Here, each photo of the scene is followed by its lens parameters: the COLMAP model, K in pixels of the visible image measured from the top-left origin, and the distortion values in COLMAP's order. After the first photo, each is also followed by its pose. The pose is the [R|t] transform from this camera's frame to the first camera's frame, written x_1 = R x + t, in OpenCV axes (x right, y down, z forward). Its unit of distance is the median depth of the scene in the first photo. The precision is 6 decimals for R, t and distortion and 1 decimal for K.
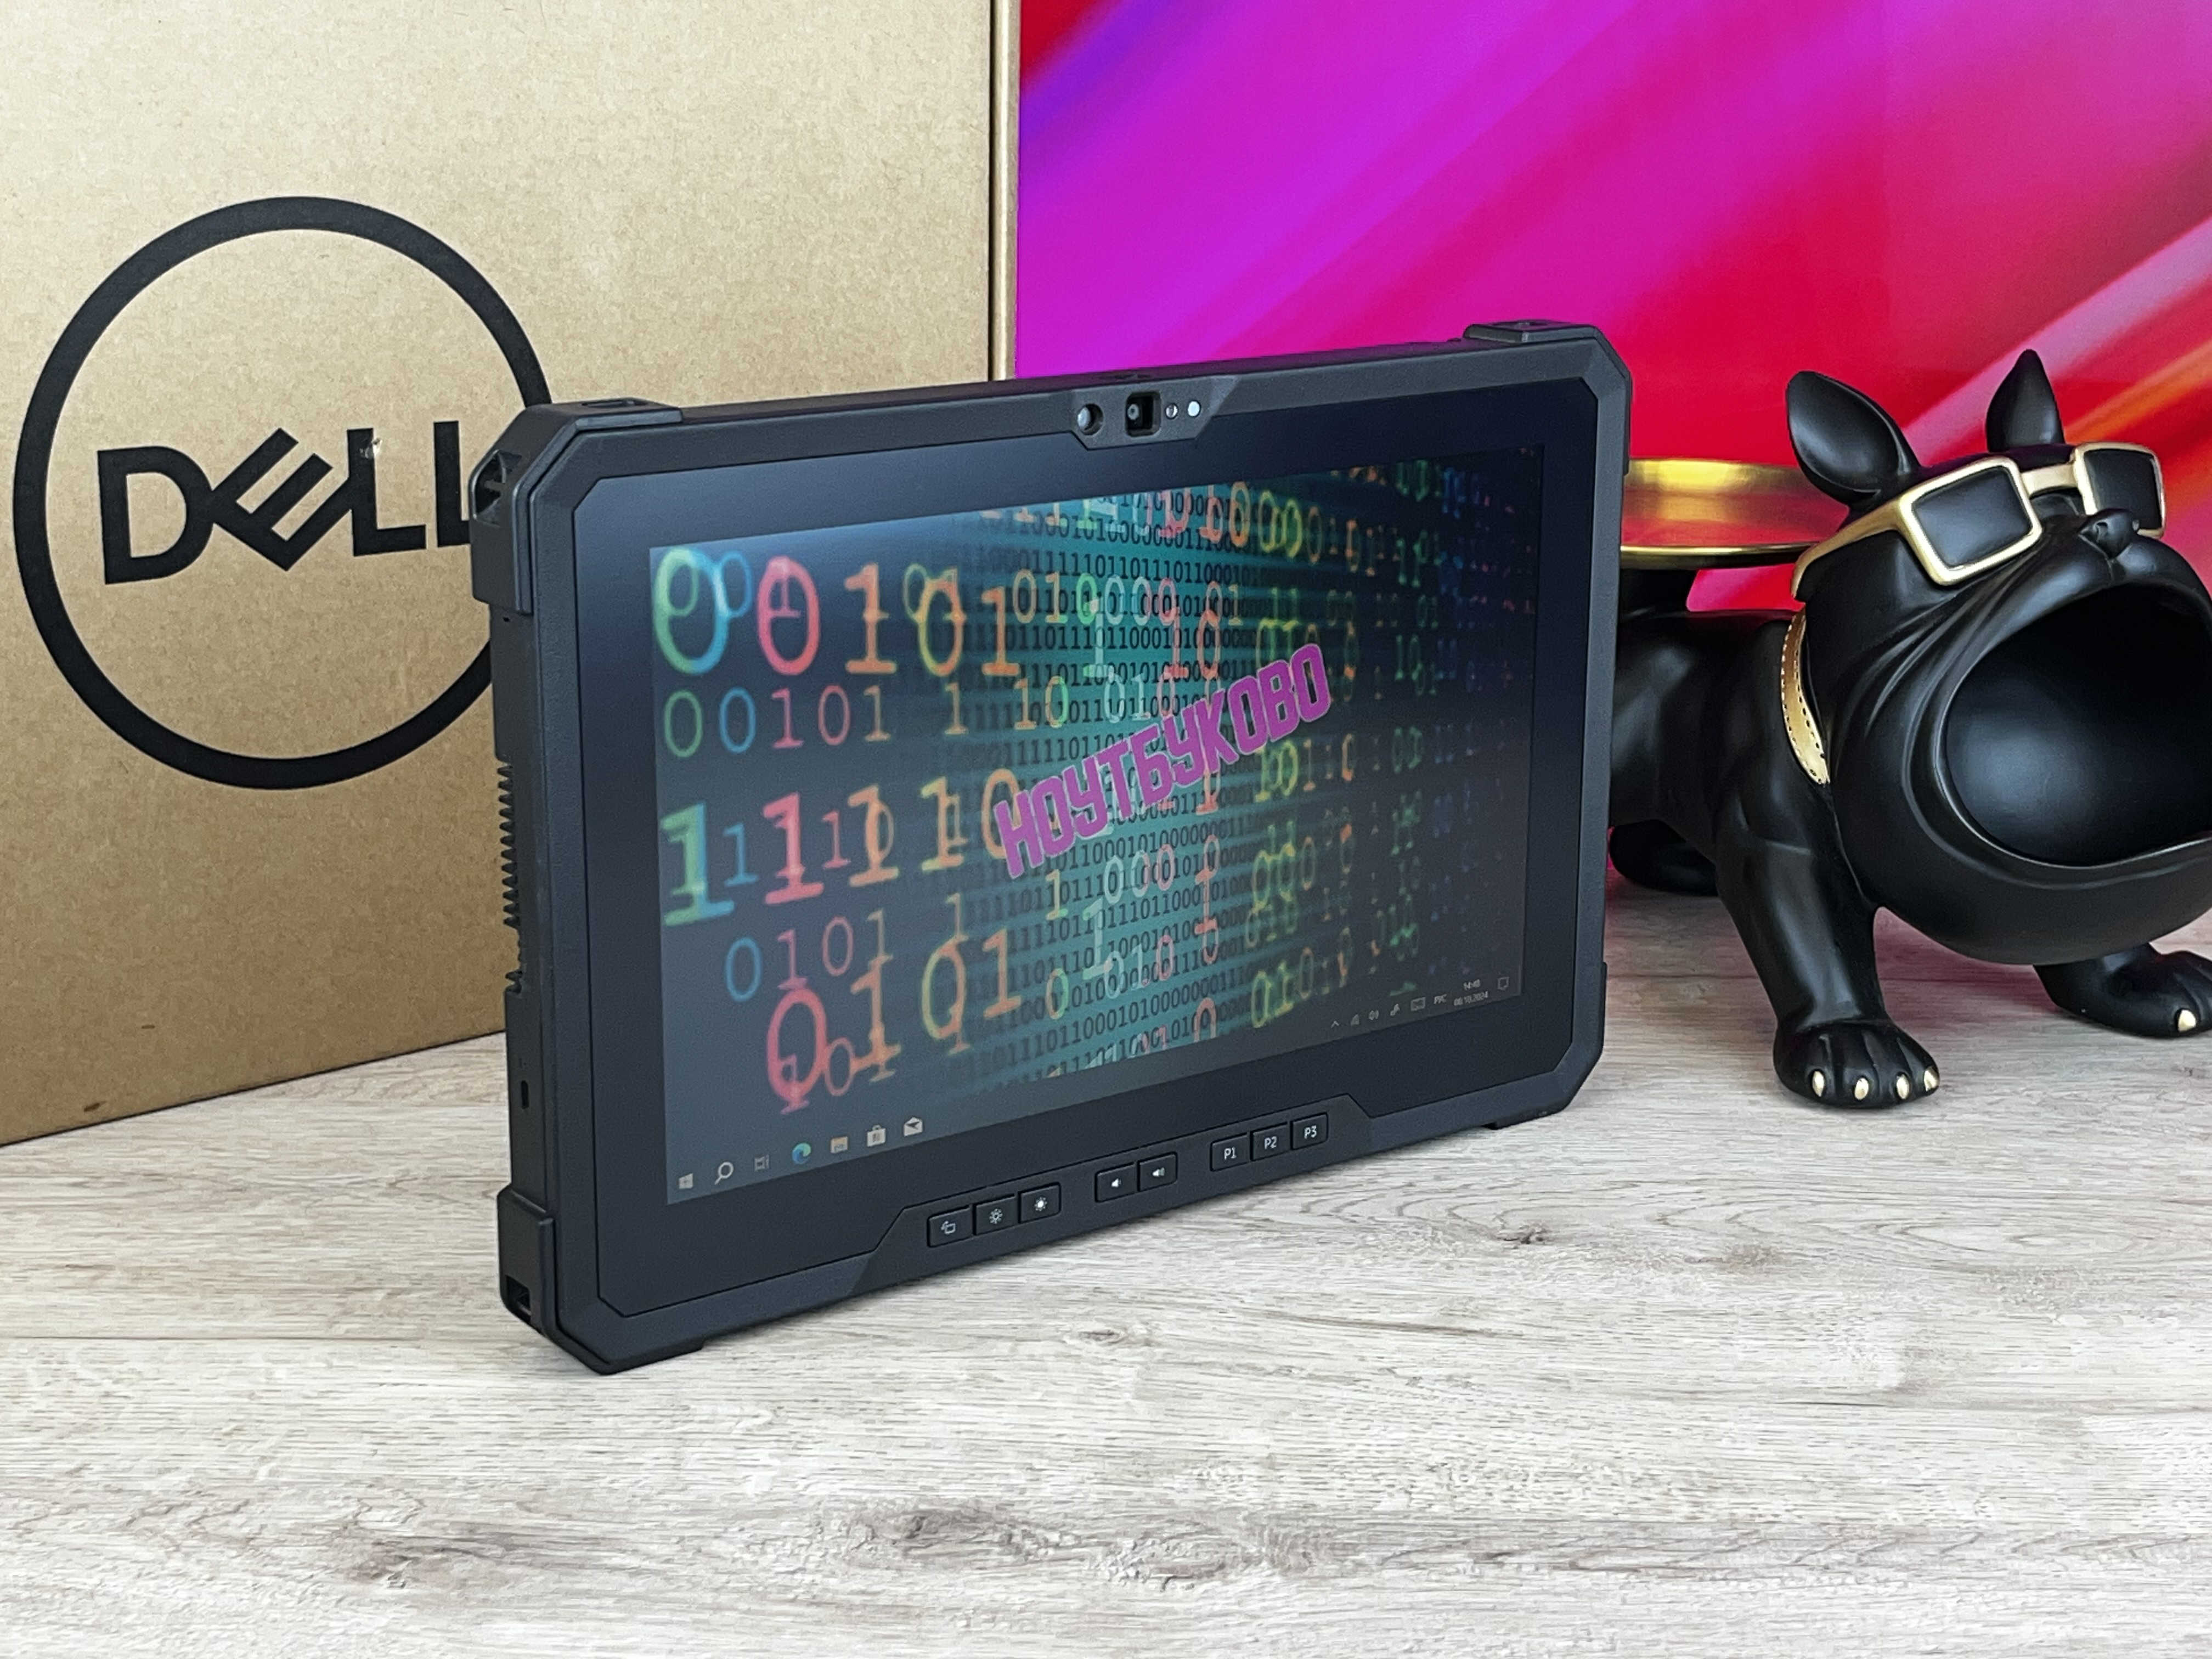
lens RADIAL K [[3632.2, 0, 1110.2], [0, 3632.2, 815.8], [0, 0, 1]] dist [0.078098, 0.000000]
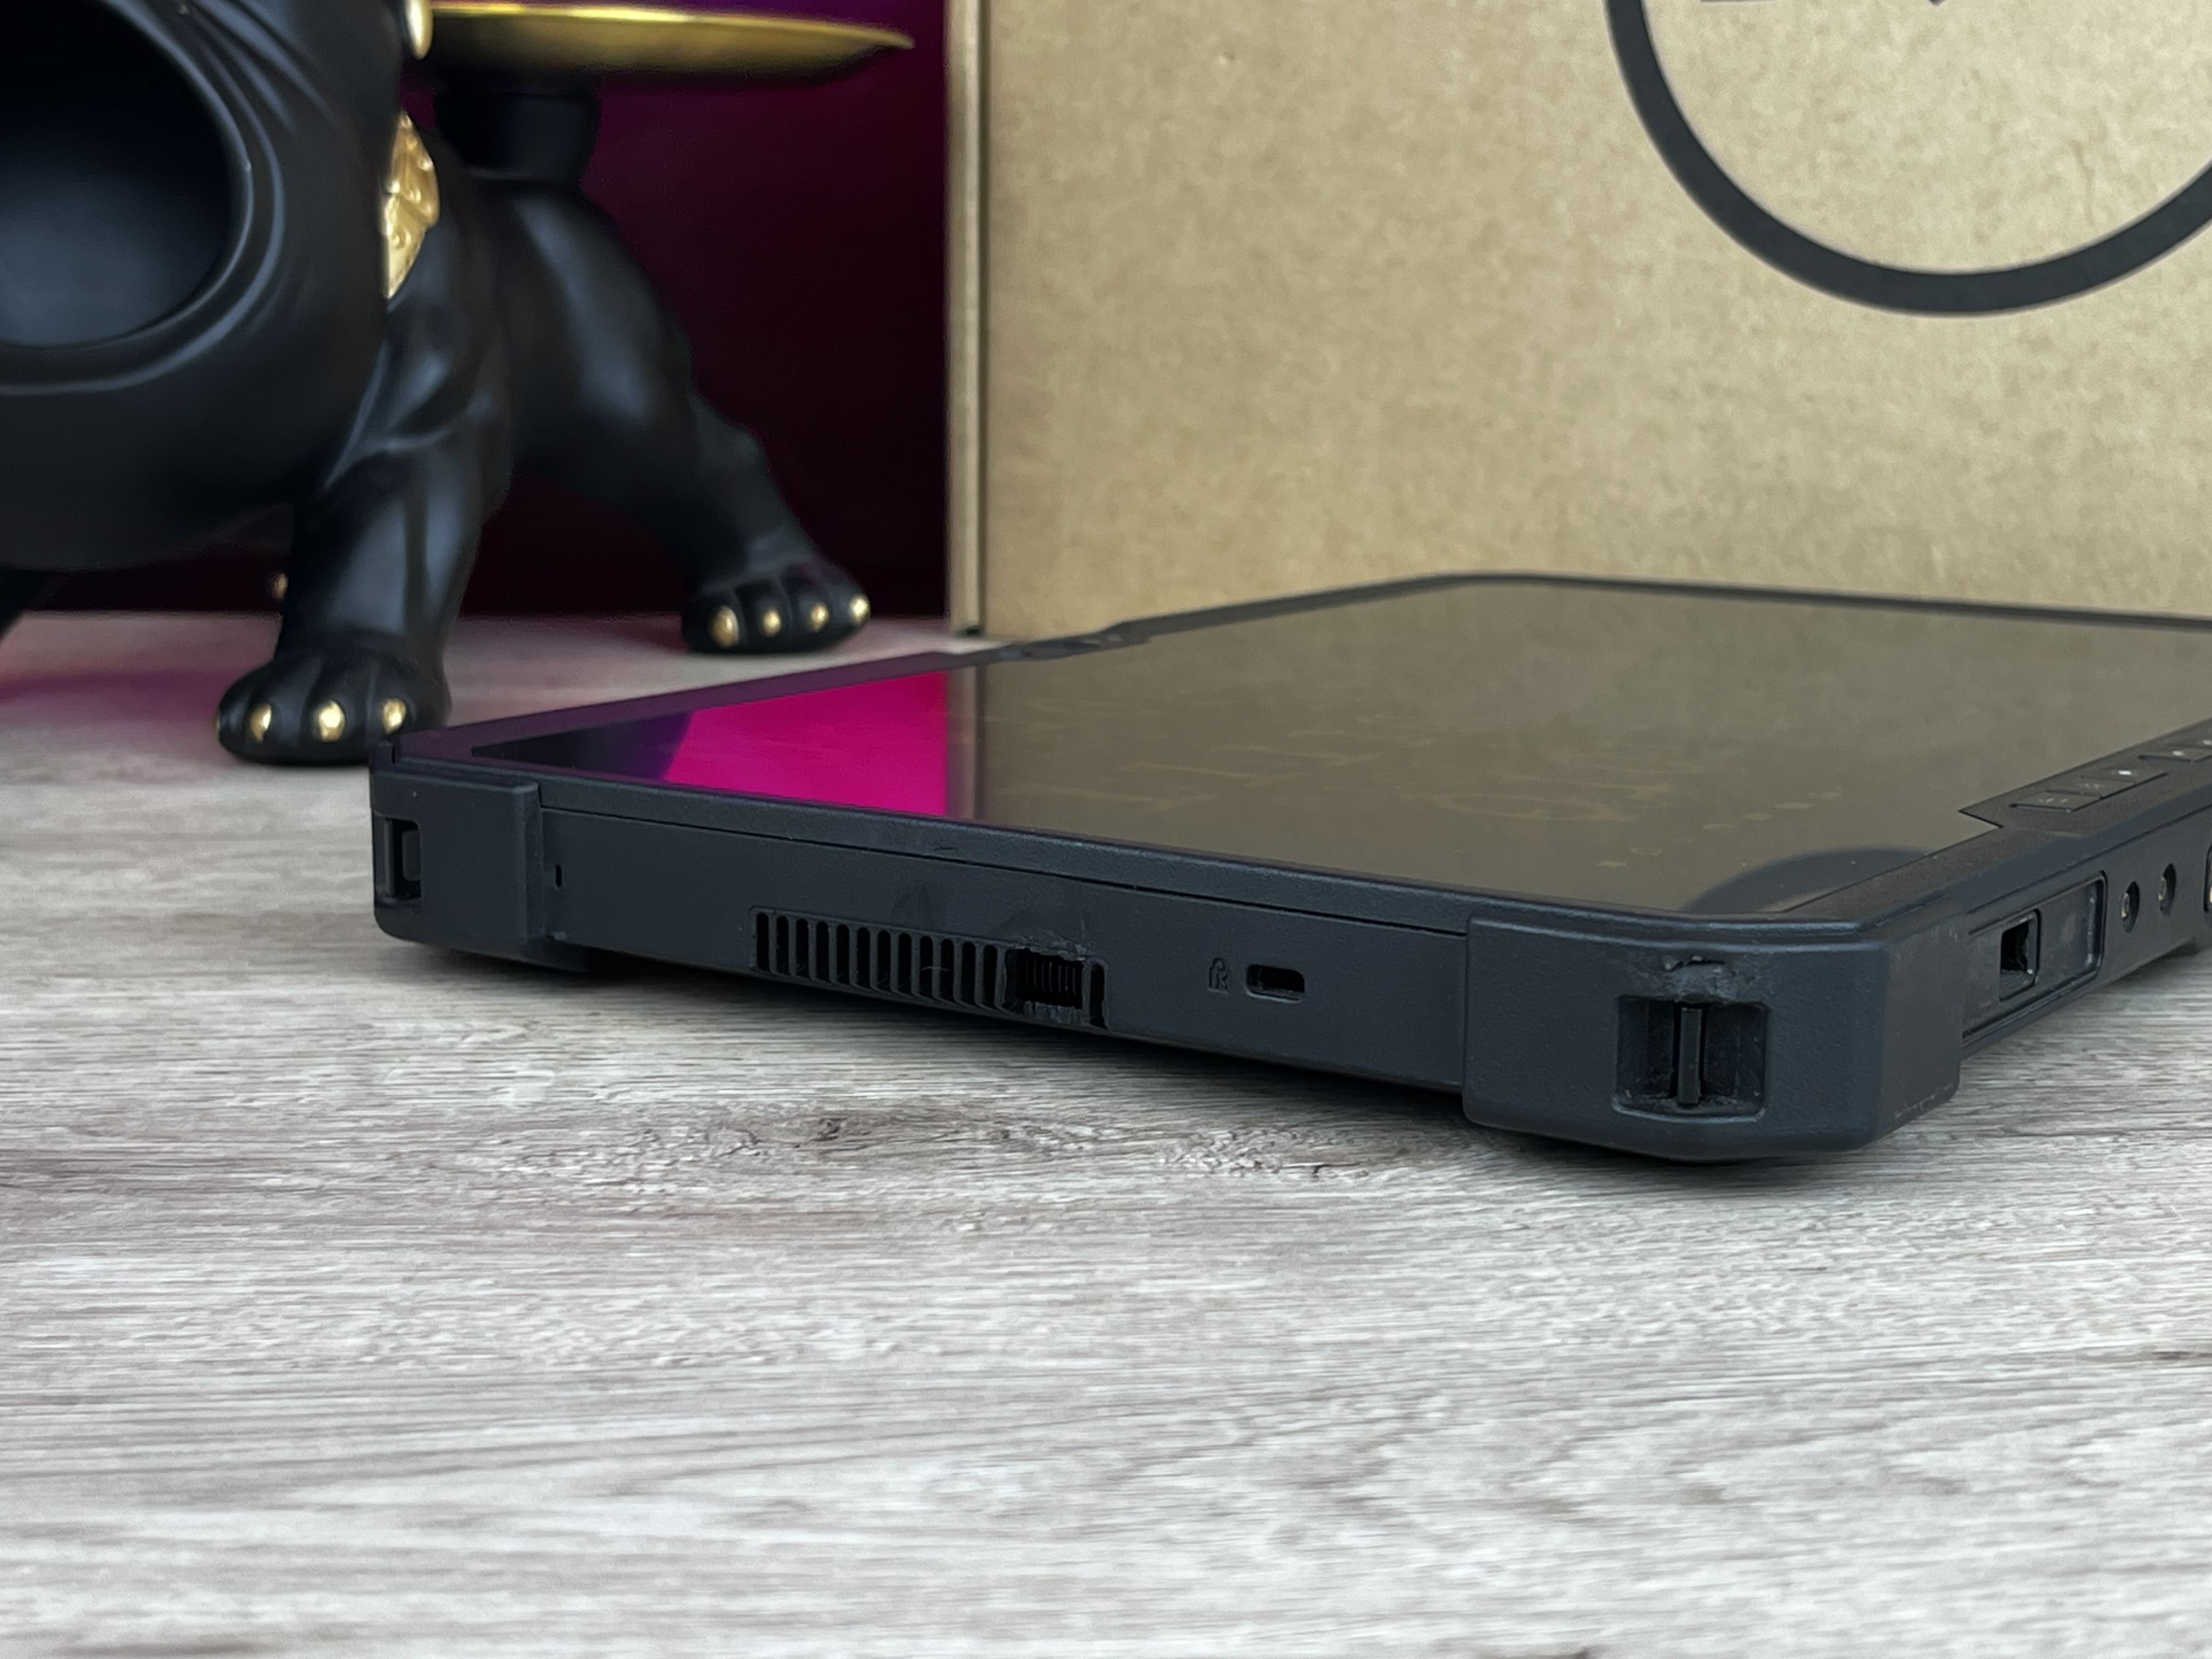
lens RADIAL K [[3632.2, 0, 1097.8], [0, 3632.2, 846.8], [0, 0, 1]] dist [0.078098, 0.000000]
pose [[0.989370, -0.024165, 0.143401, -0.090524], [0.037184, 0.995354, -0.088811, 0.202857], [-0.140588, 0.093199, 0.985672, 0.452618]]
